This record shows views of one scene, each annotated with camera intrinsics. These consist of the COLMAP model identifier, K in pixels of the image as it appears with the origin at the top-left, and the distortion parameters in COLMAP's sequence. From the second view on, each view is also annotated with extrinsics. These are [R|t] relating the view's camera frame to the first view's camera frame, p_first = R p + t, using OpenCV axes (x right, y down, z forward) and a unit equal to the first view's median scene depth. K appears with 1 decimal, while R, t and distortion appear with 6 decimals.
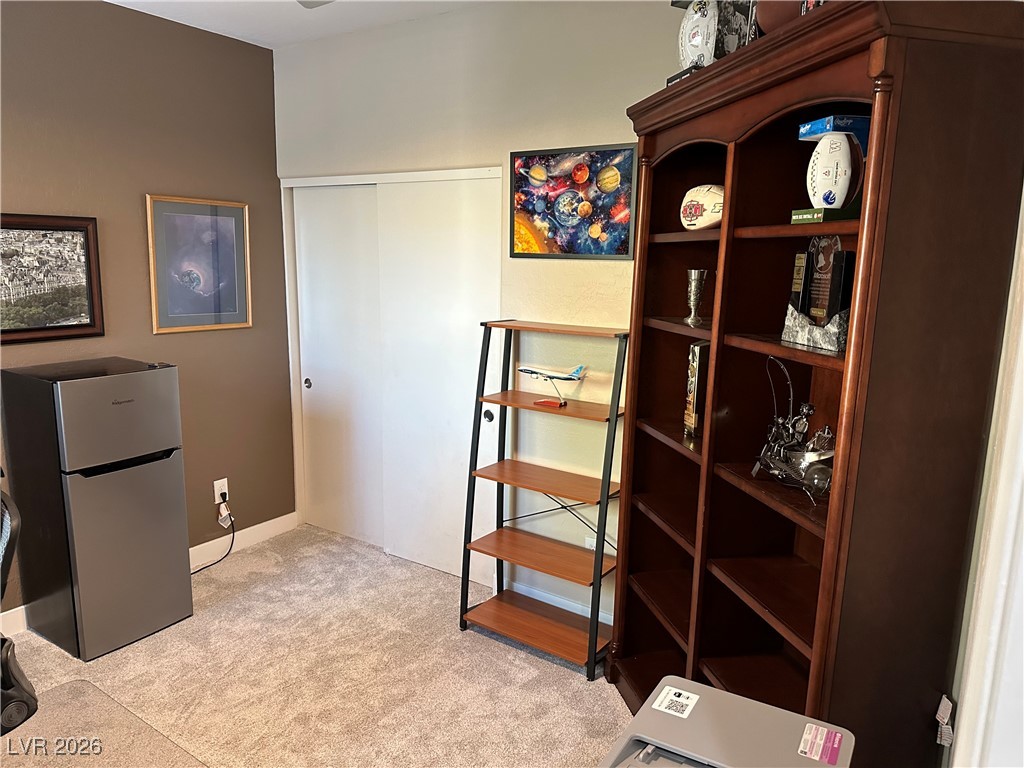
lens RADIAL K [[717.6, 0, 515.3], [0, 717.6, 378.4], [0, 0, 1]] dist [0.078270, -0.114340]
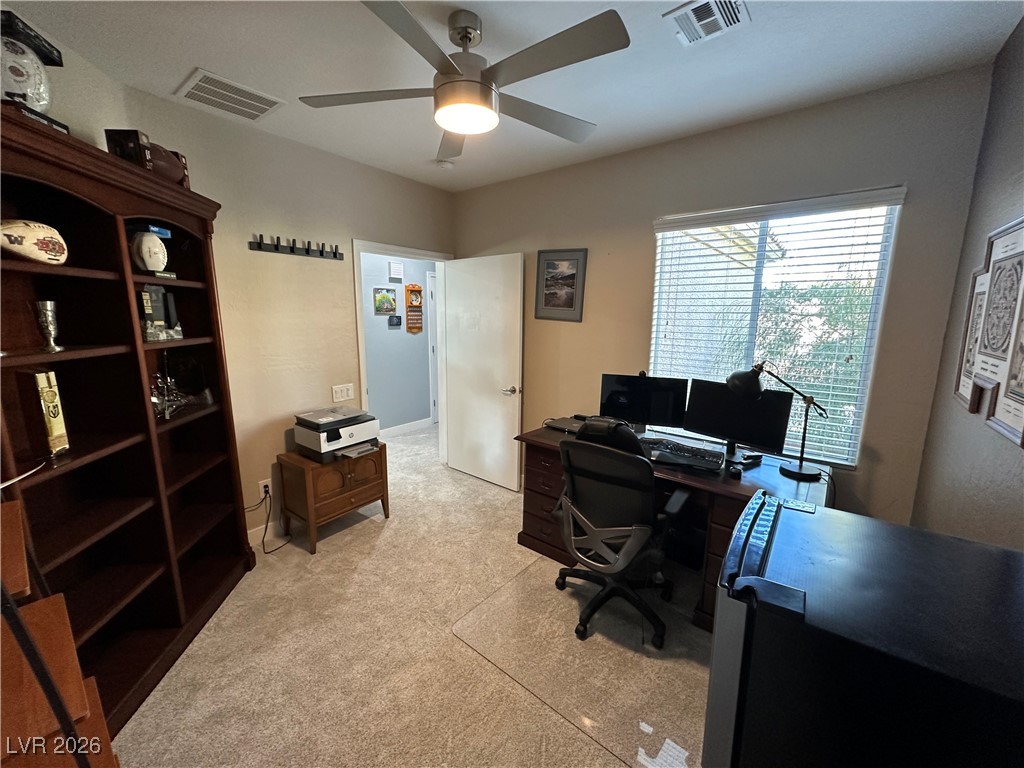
lens RADIAL K [[401.5, 0, 512.0], [0, 401.5, 384.0], [0, 0, 1]] dist [-0.000023, 0.000043]
pose [[-0.996671, -0.043281, 0.069092, -0.463368], [-0.017163, 0.939845, 0.341171, -0.240108], [-0.079702, 0.338849, -0.937459, 1.484667]]
